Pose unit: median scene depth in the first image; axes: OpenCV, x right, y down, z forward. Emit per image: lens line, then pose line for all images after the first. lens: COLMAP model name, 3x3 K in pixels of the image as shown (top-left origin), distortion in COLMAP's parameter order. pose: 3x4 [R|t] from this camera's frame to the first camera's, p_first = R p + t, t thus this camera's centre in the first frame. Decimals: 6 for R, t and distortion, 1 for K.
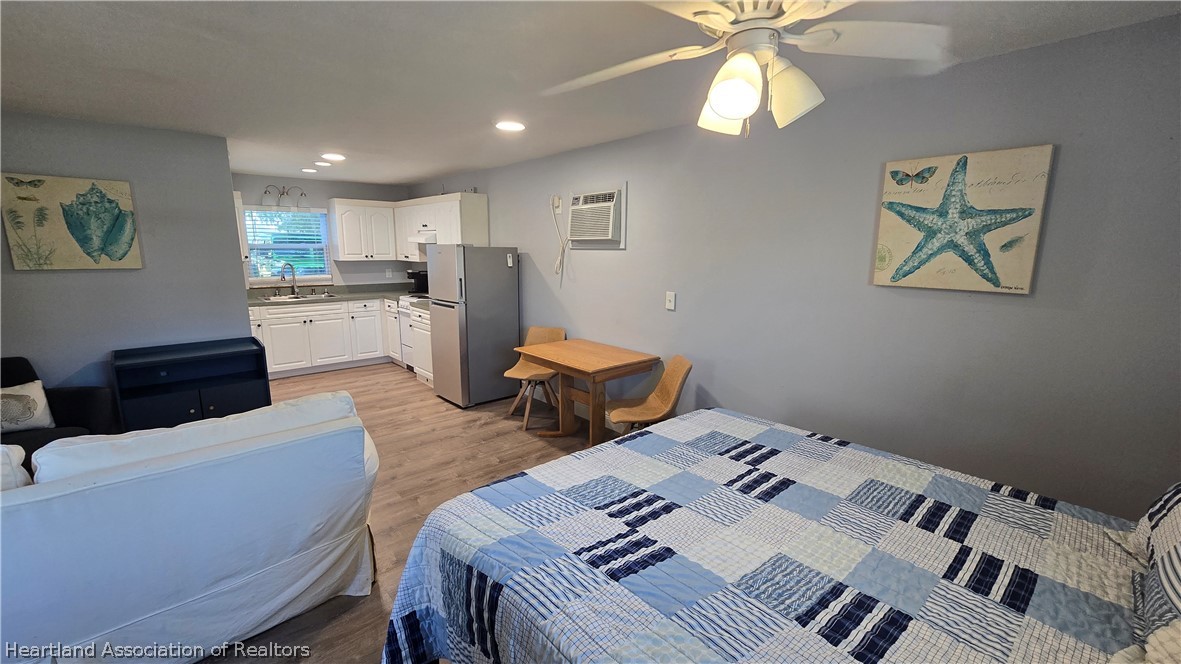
lens RADIAL K [[484.6, 0, 599.5], [0, 484.6, 332.5], [0, 0, 1]] dist [-0.006788, 0.002125]
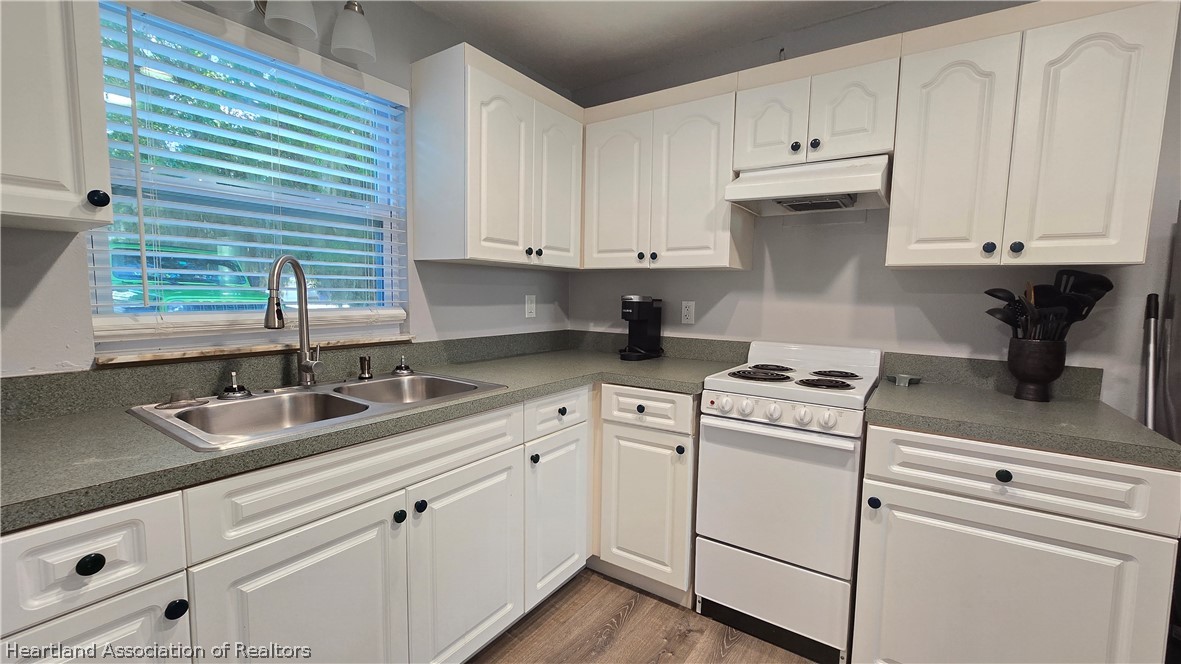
lens RADIAL K [[484.6, 0, 595.7], [0, 484.6, 329.3], [0, 0, 1]] dist [-0.006788, 0.002125]
pose [[0.972512, -0.009437, 0.232660, -0.538971], [0.031599, 0.995284, -0.091716, -0.078227], [-0.230697, 0.096547, 0.968224, 0.716442]]
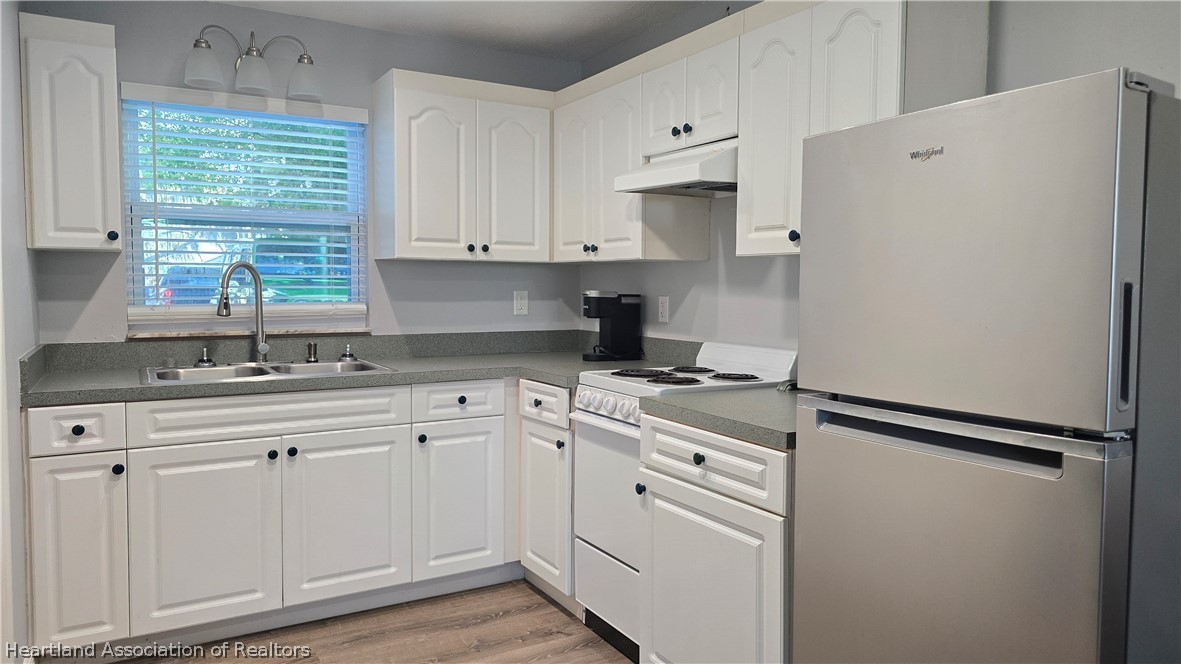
lens RADIAL K [[805.8, 0, 615.7], [0, 805.8, 307.7], [0, 0, 1]] dist [0.036046, -0.031564]
pose [[0.981126, 0.002918, -0.193348, -0.293022], [-0.030888, 0.989413, -0.141805, -0.044463], [0.190887, 0.145101, 0.970828, 0.518192]]
